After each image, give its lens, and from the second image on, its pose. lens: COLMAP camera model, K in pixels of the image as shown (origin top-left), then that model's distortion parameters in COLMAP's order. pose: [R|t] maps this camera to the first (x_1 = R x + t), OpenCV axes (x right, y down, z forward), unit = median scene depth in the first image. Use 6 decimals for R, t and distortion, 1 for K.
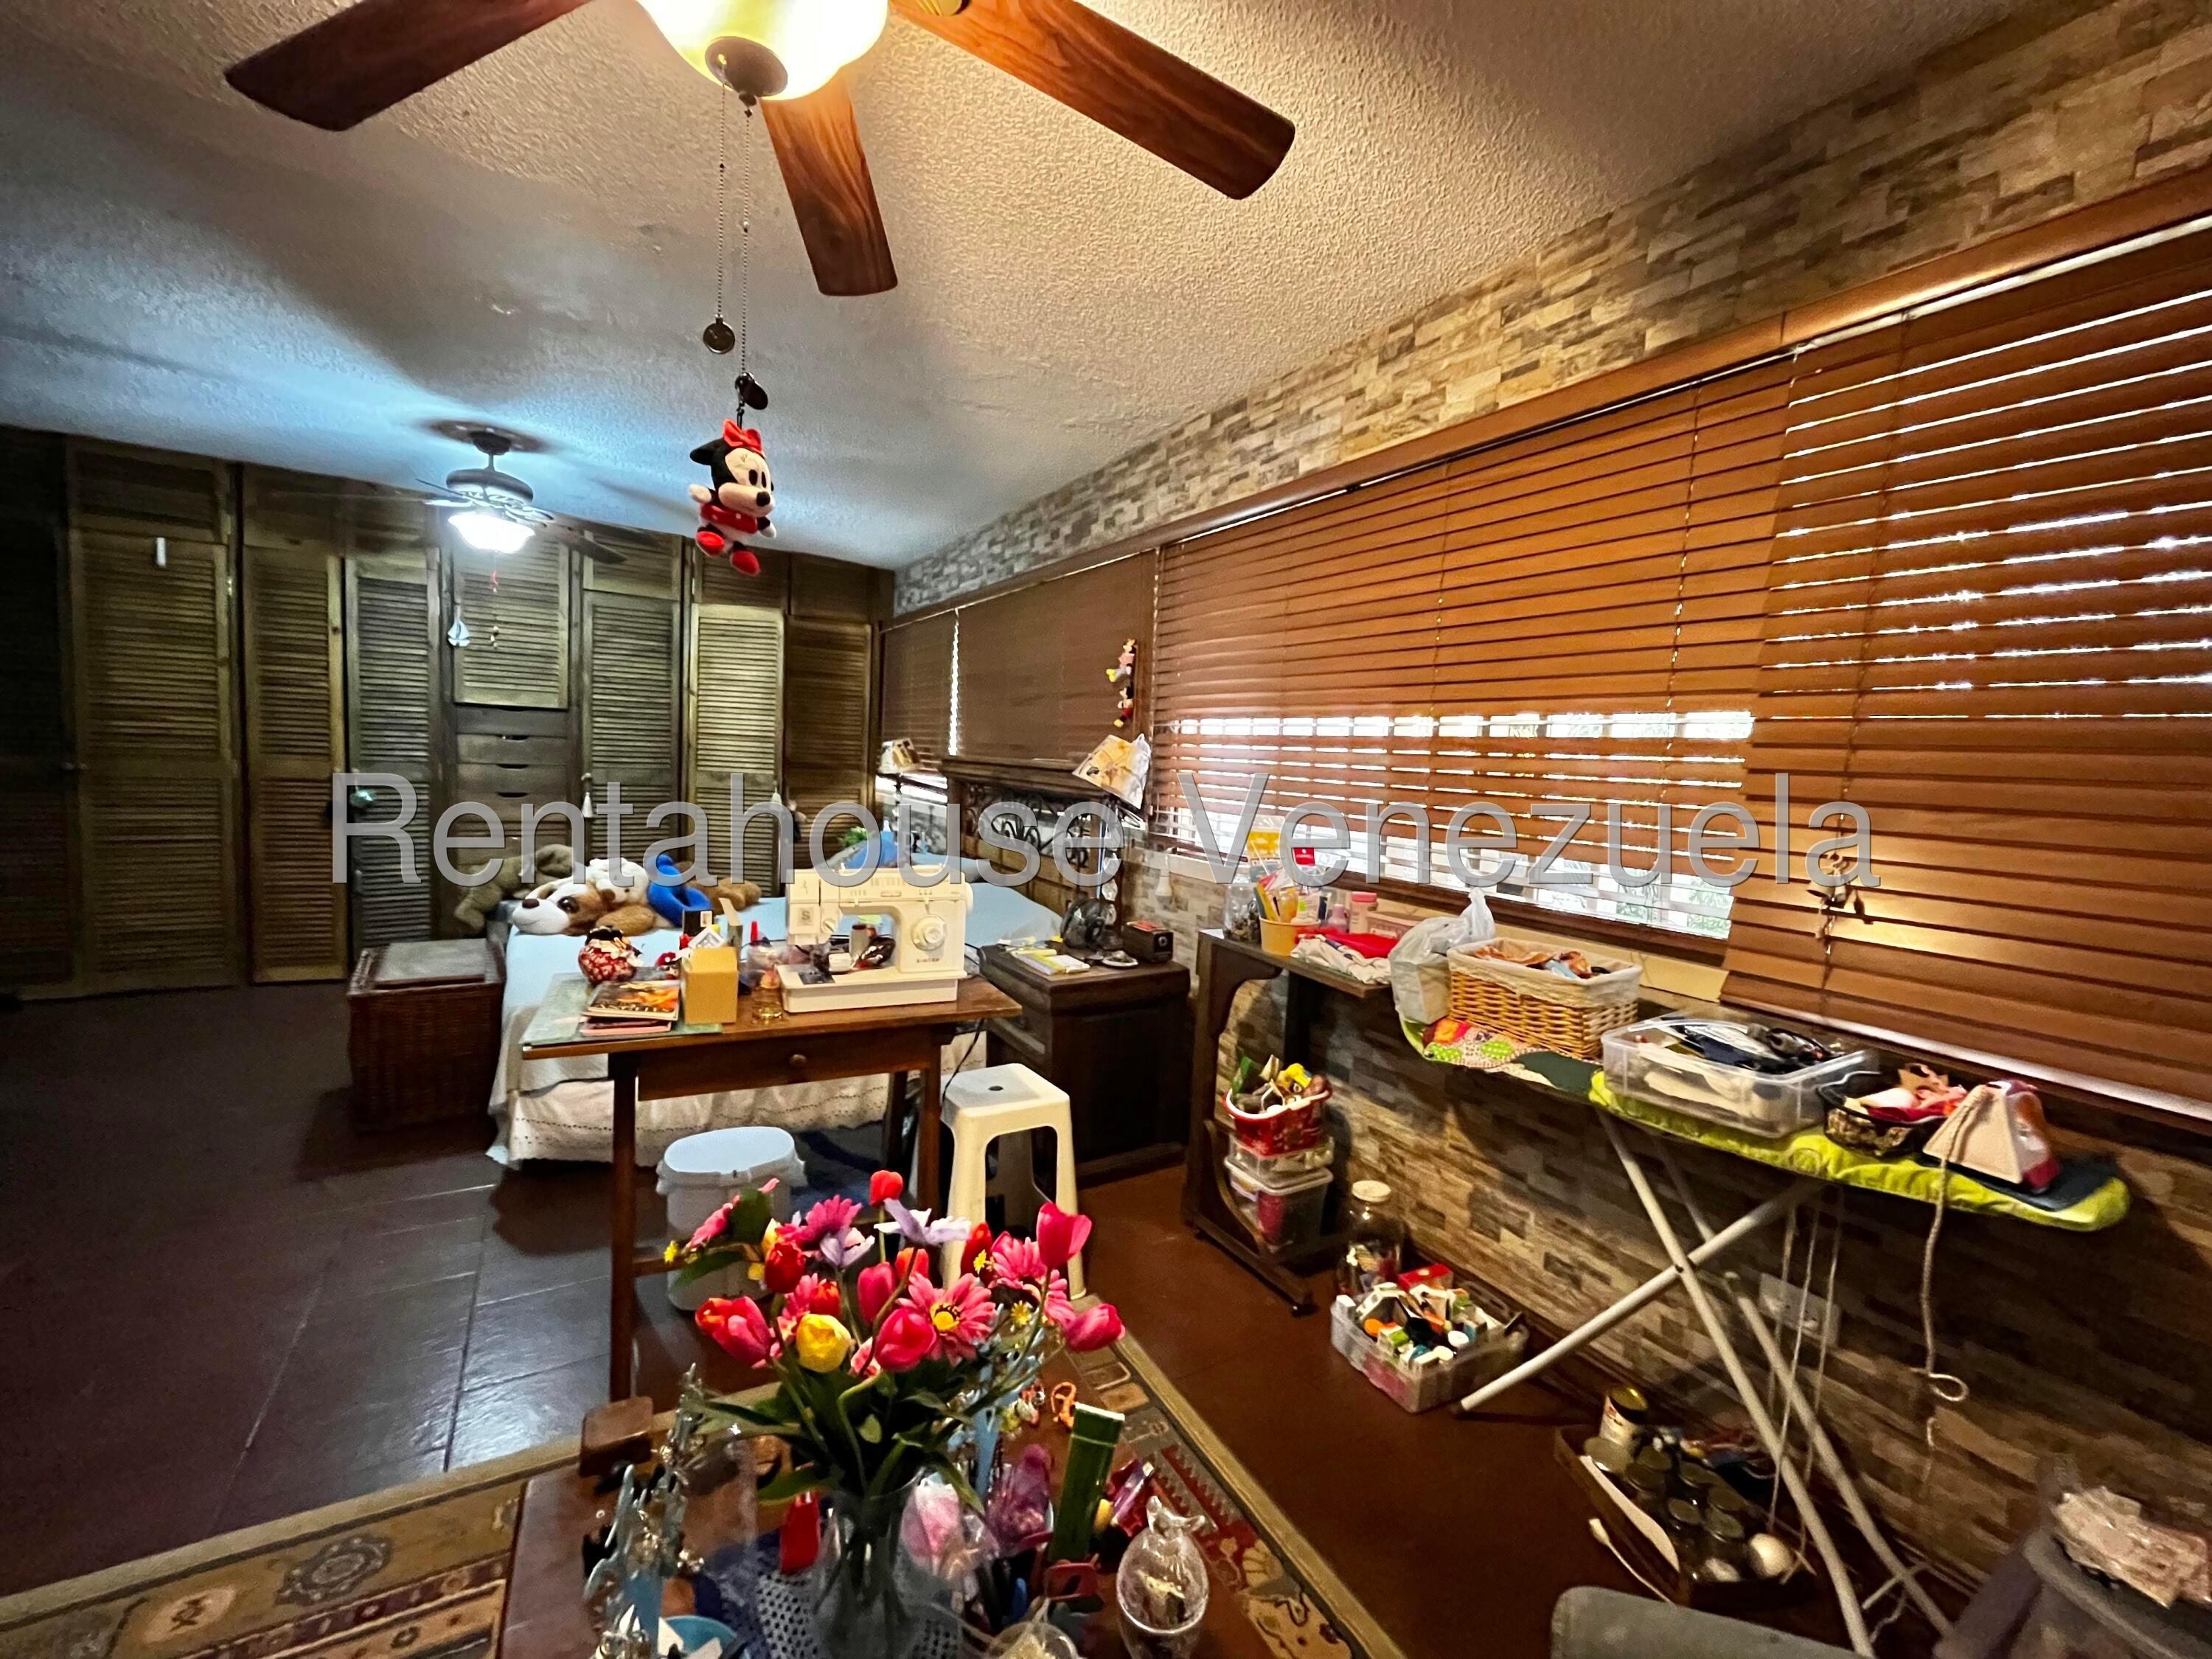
lens RADIAL K [[896.9, 0, 1104.1], [0, 896.9, 827.1], [0, 0, 1]] dist [-0.005874, 0.001222]
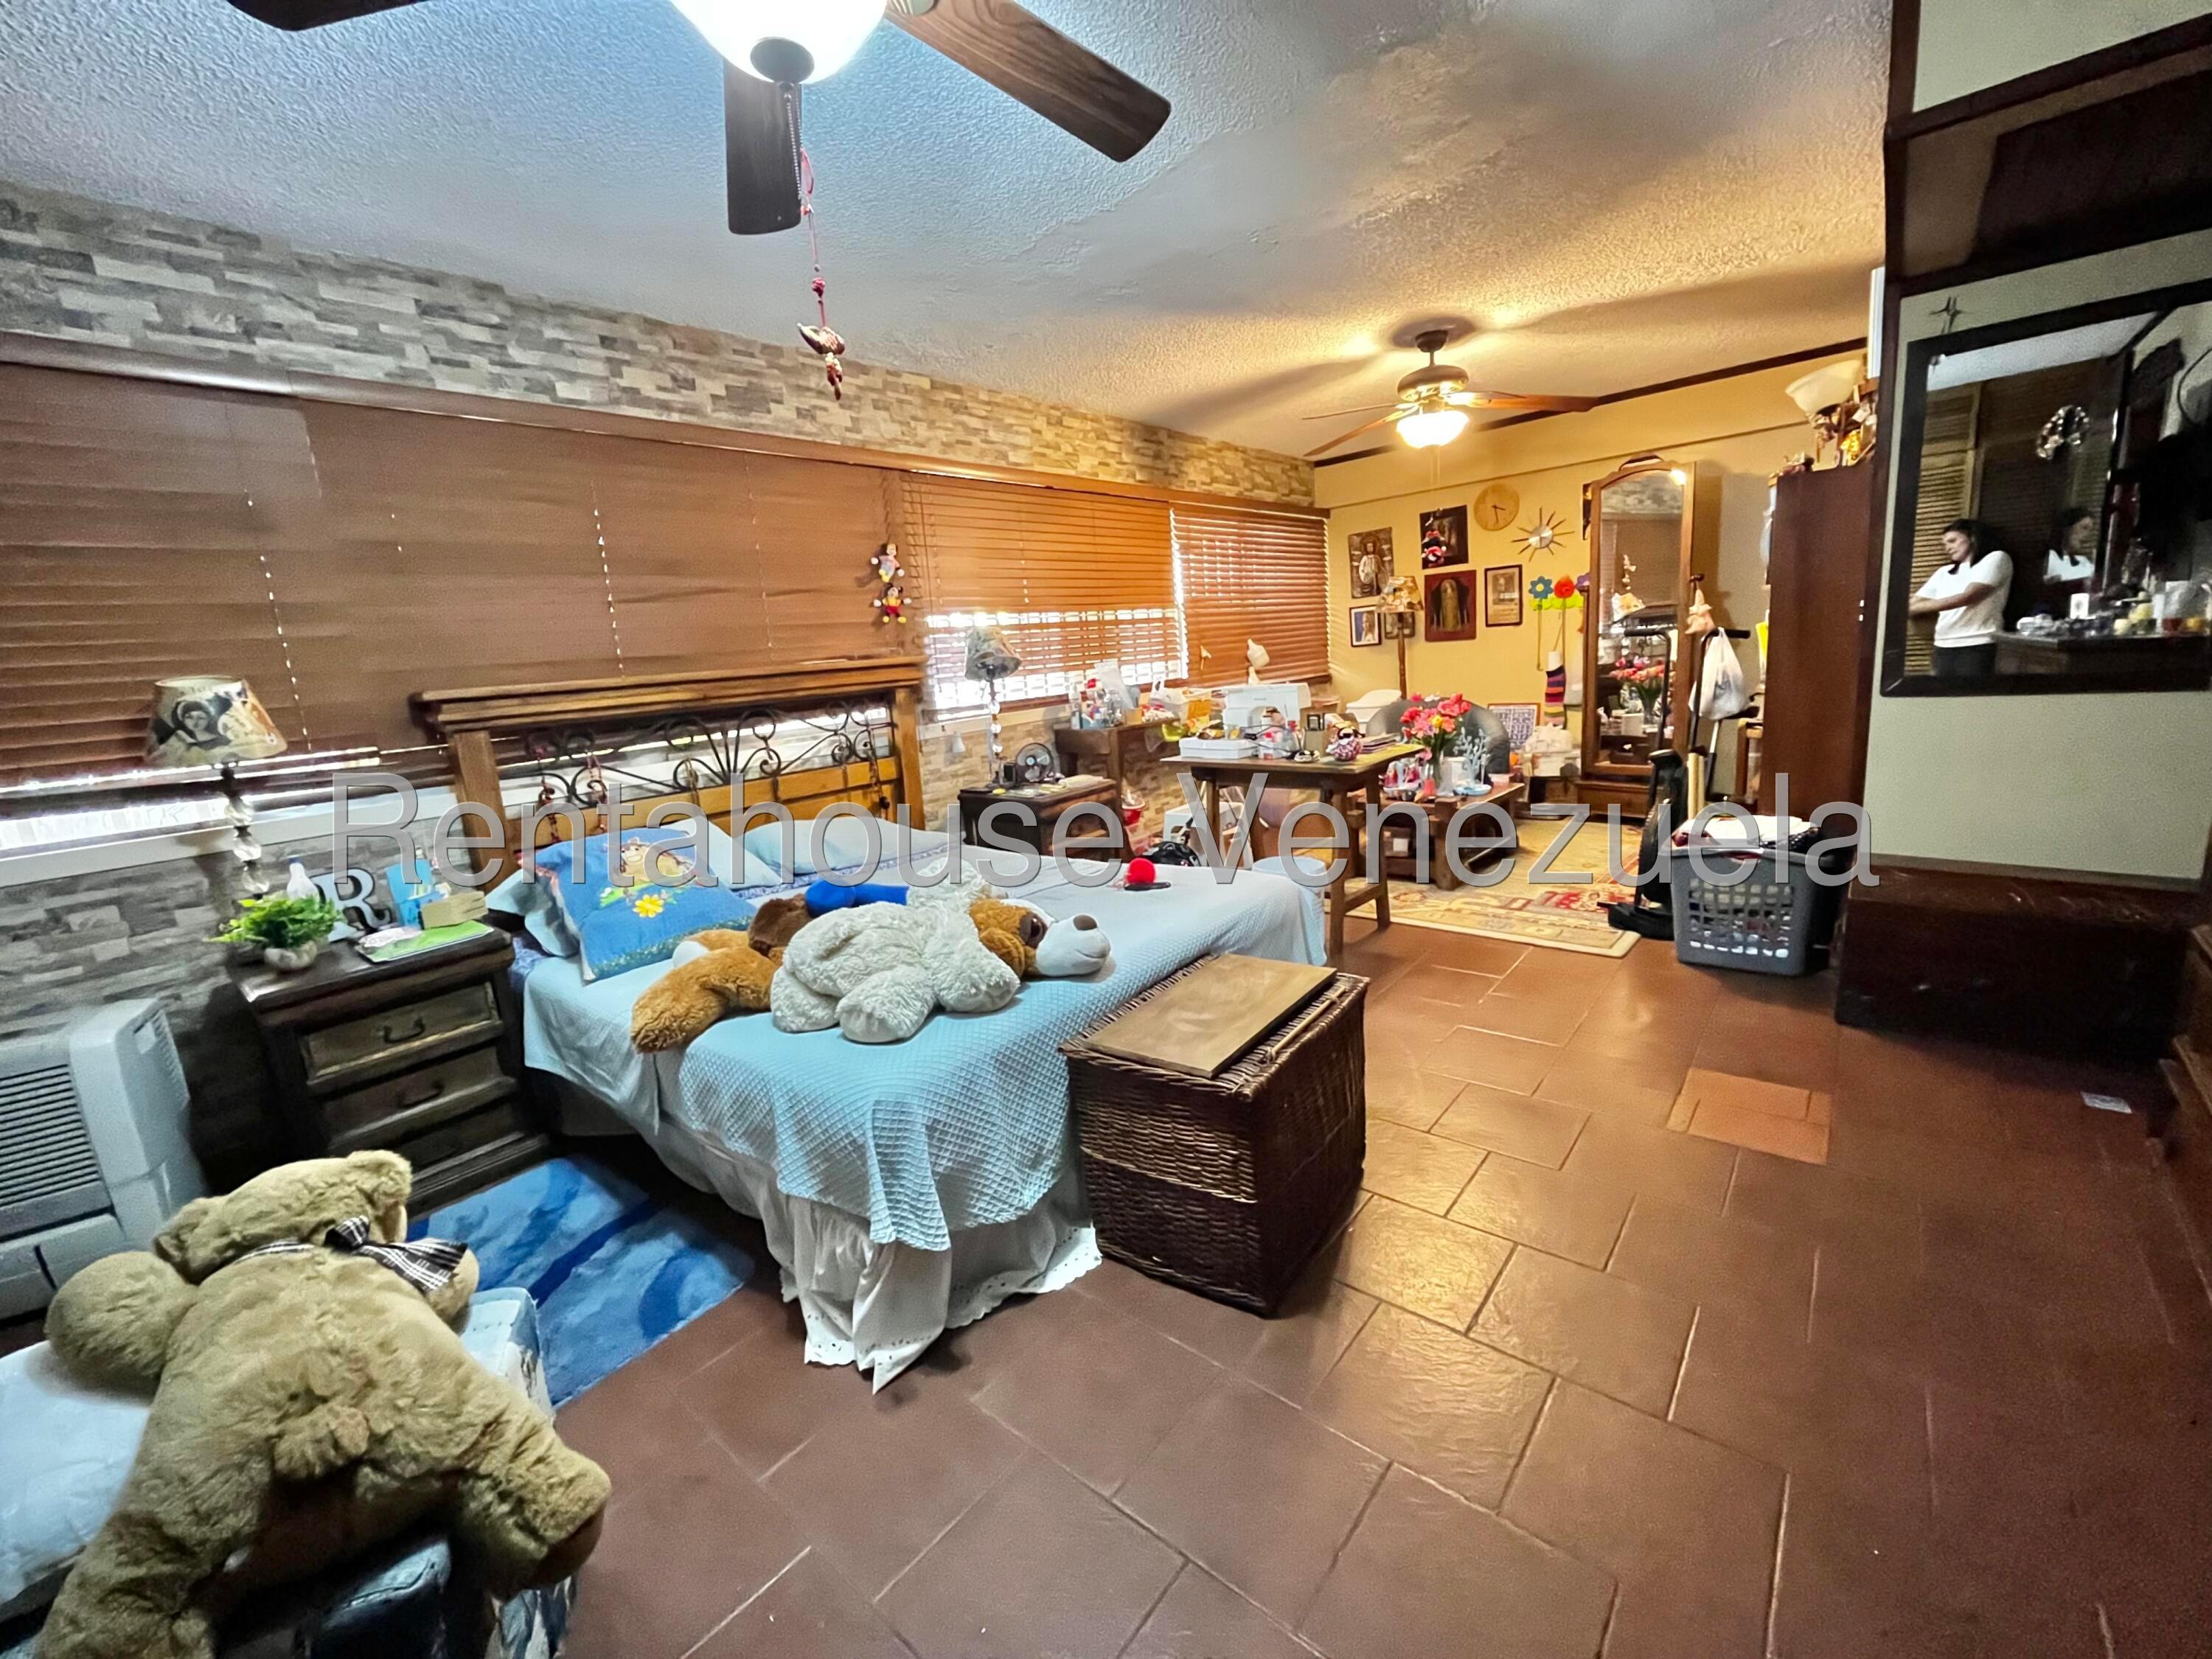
lens RADIAL K [[896.9, 0, 1105.7], [0, 896.9, 823.3], [0, 0, 1]] dist [-0.005874, 0.001222]
pose [[-0.332318, -0.205656, 0.920473, -1.618078], [0.133601, 0.955833, 0.261790, -0.181600], [-0.933657, 0.209974, -0.290164, 1.576810]]
